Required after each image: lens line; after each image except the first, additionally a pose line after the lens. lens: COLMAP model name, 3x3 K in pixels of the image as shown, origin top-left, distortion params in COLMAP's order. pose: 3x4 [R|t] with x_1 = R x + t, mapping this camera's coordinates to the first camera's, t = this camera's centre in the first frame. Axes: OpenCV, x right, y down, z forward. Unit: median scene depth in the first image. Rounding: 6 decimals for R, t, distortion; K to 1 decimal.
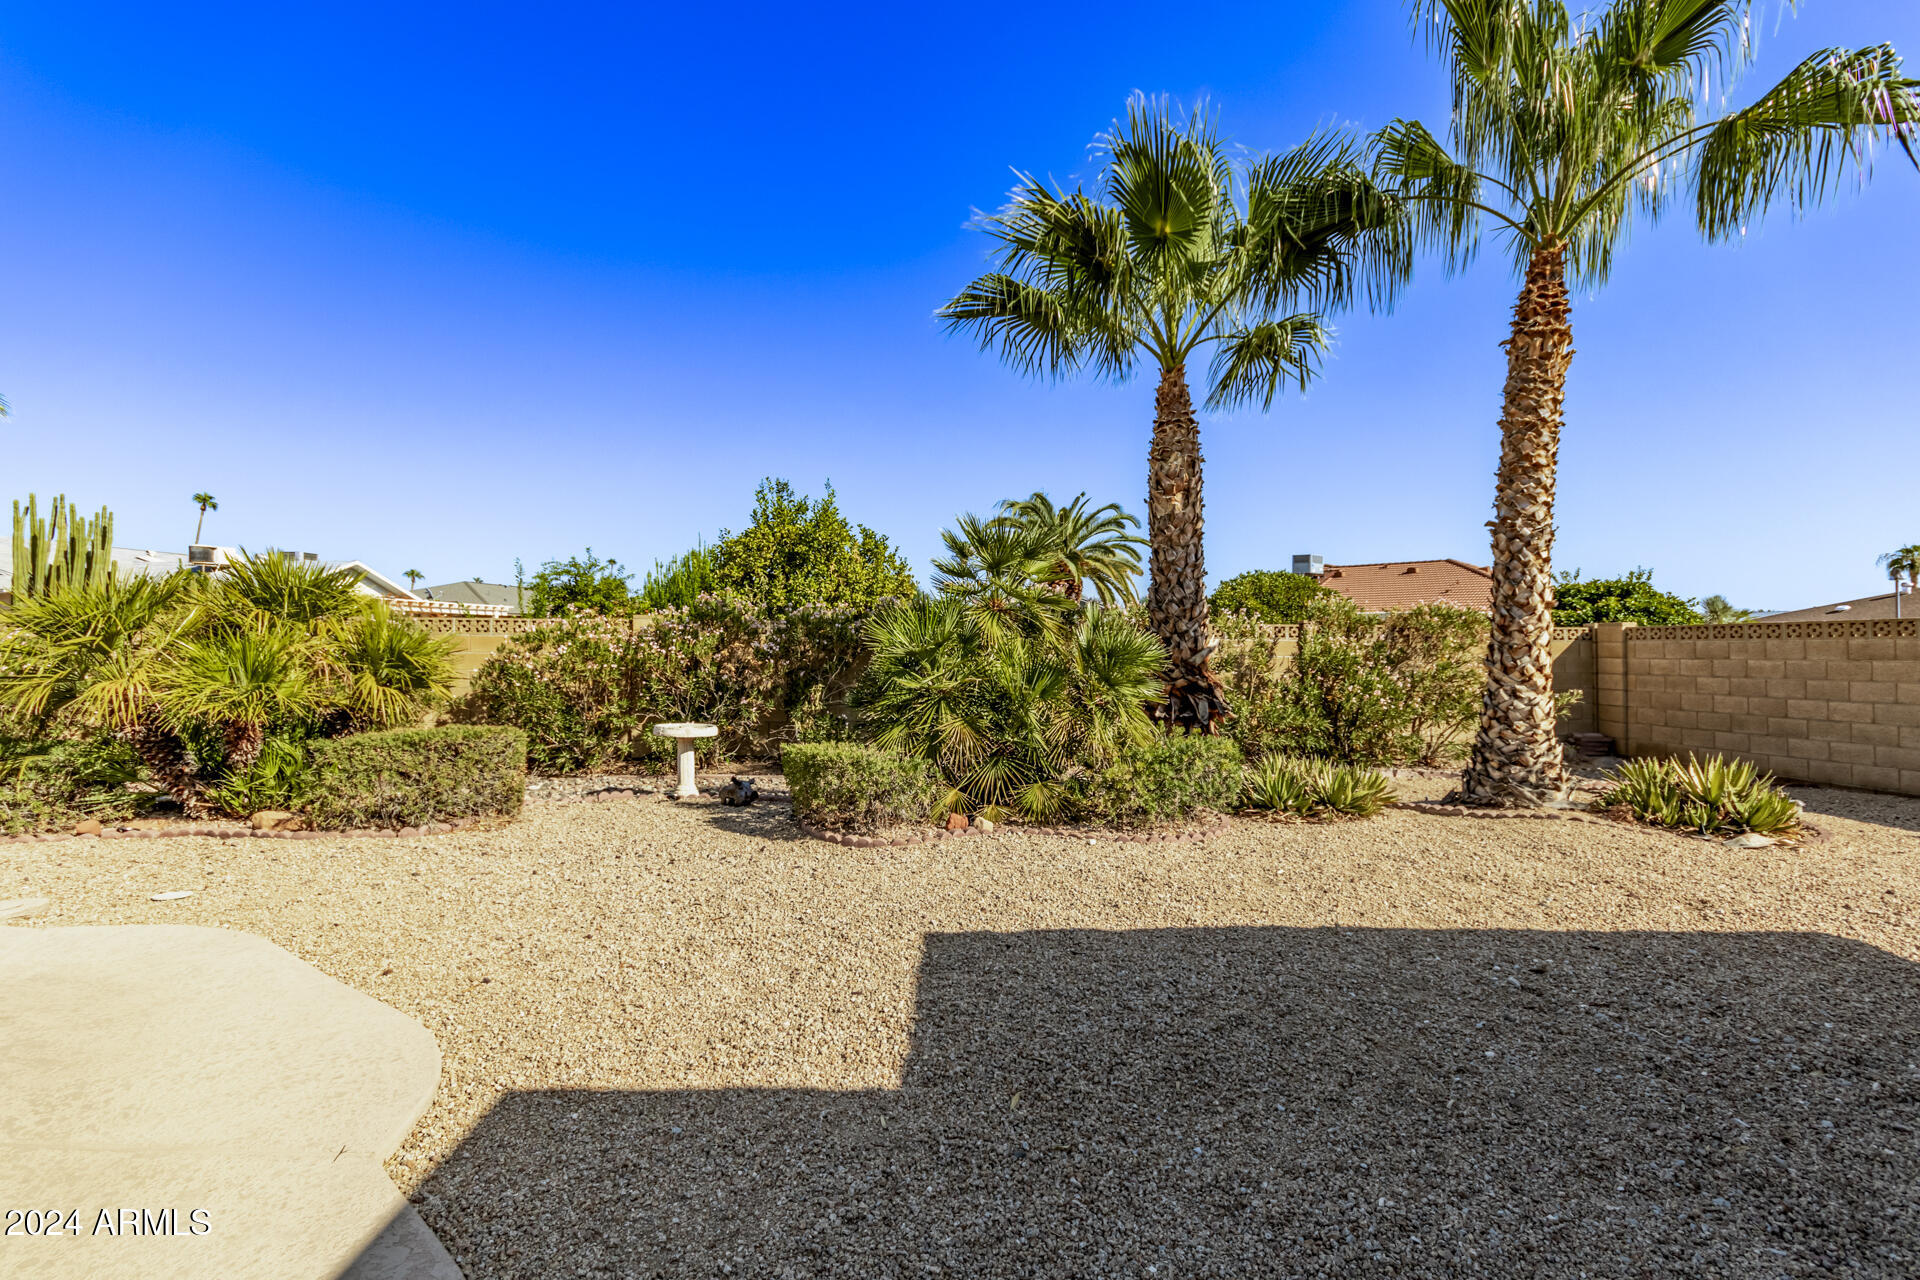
lens RADIAL K [[888.4, 0, 958.1], [0, 888.4, 656.9], [0, 0, 1]] dist [-0.000894, -0.000673]
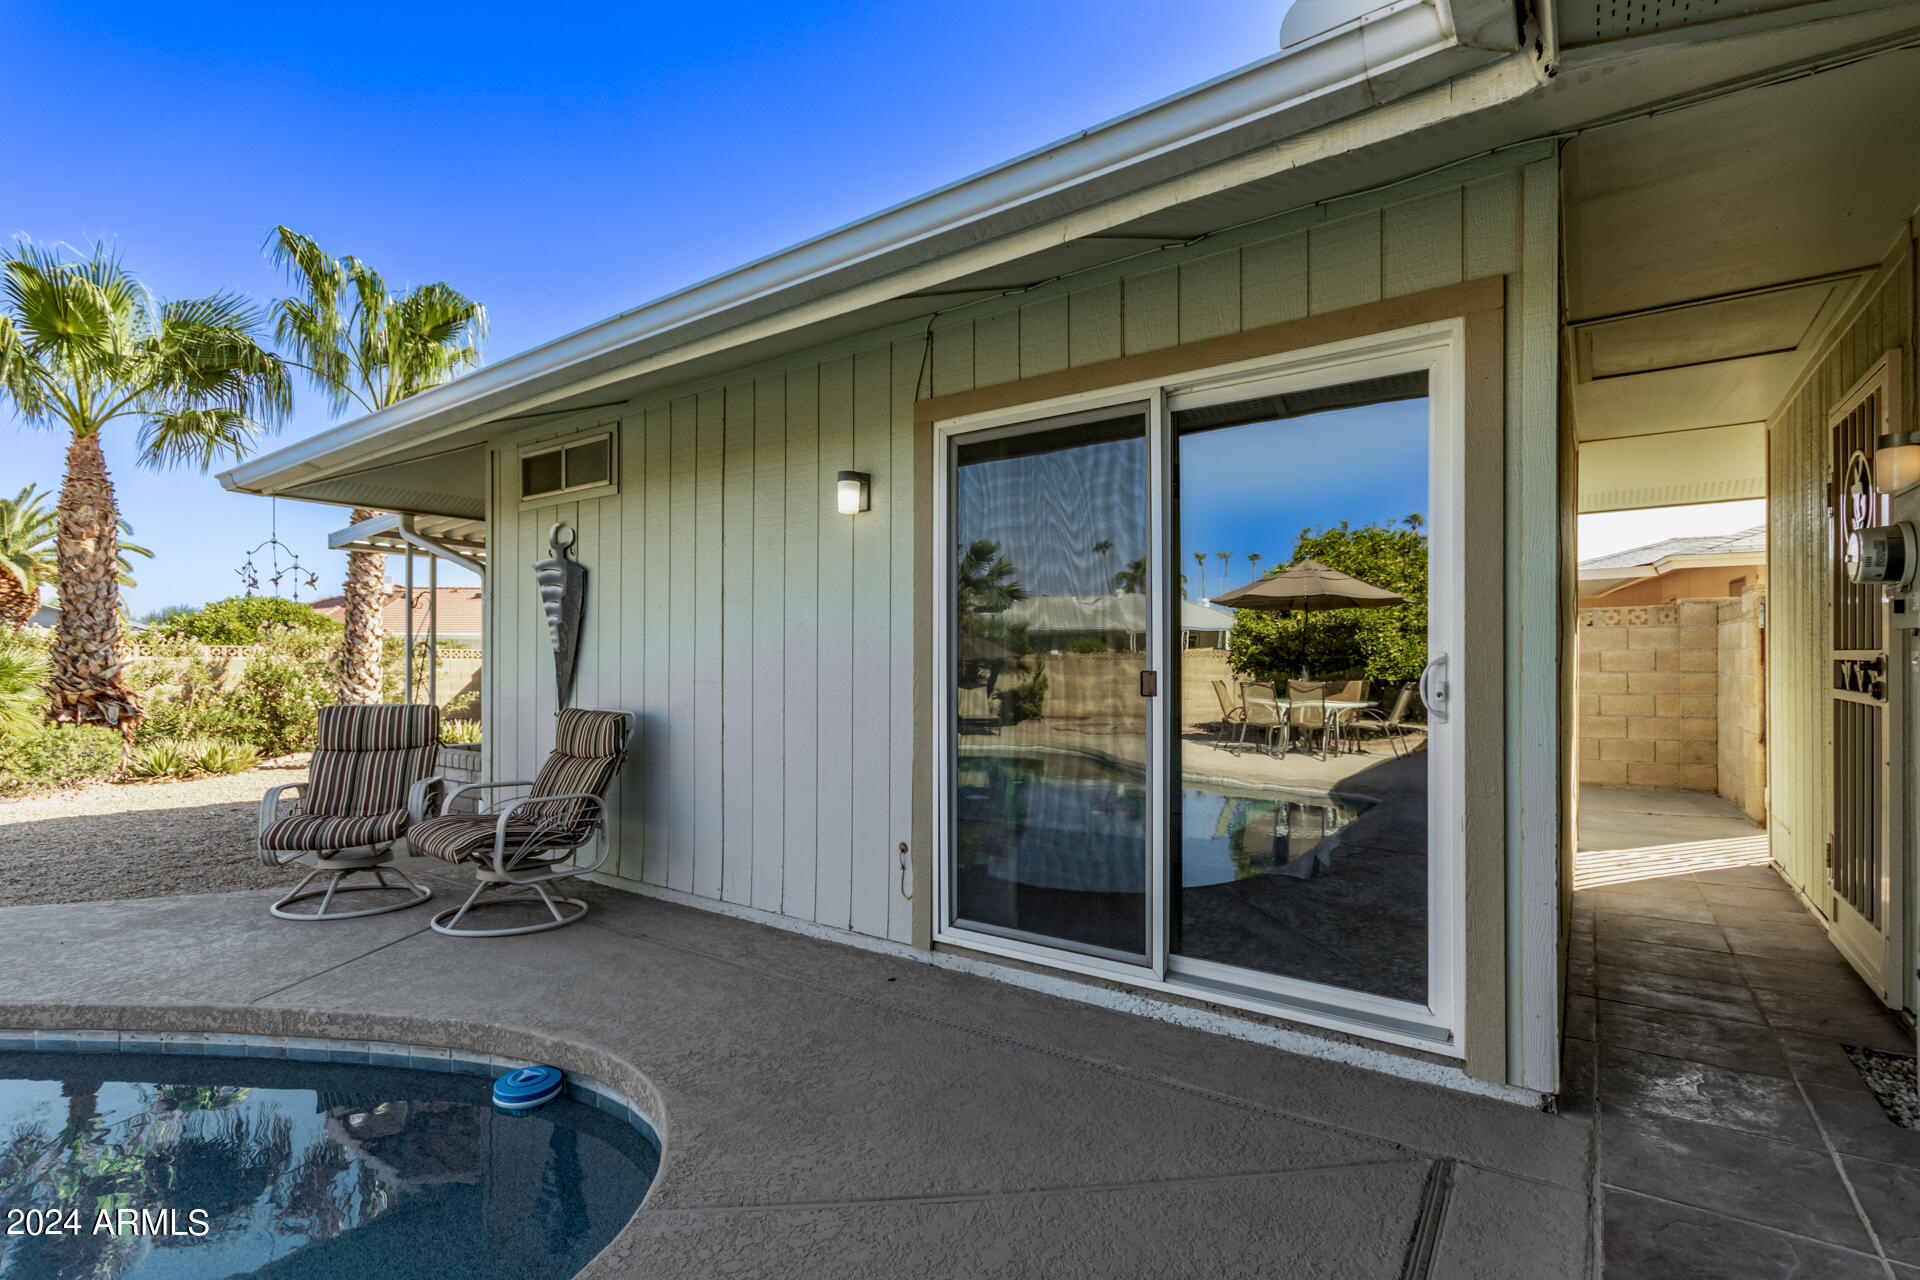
lens RADIAL K [[888.4, 0, 958.1], [0, 888.4, 656.9], [0, 0, 1]] dist [-0.000894, -0.000673]
pose [[0.605647, 0.001083, 0.795733, -0.000292], [0.016565, 0.999765, -0.013969, 0.016123], [-0.795561, 0.021642, 0.605487, -0.702312]]
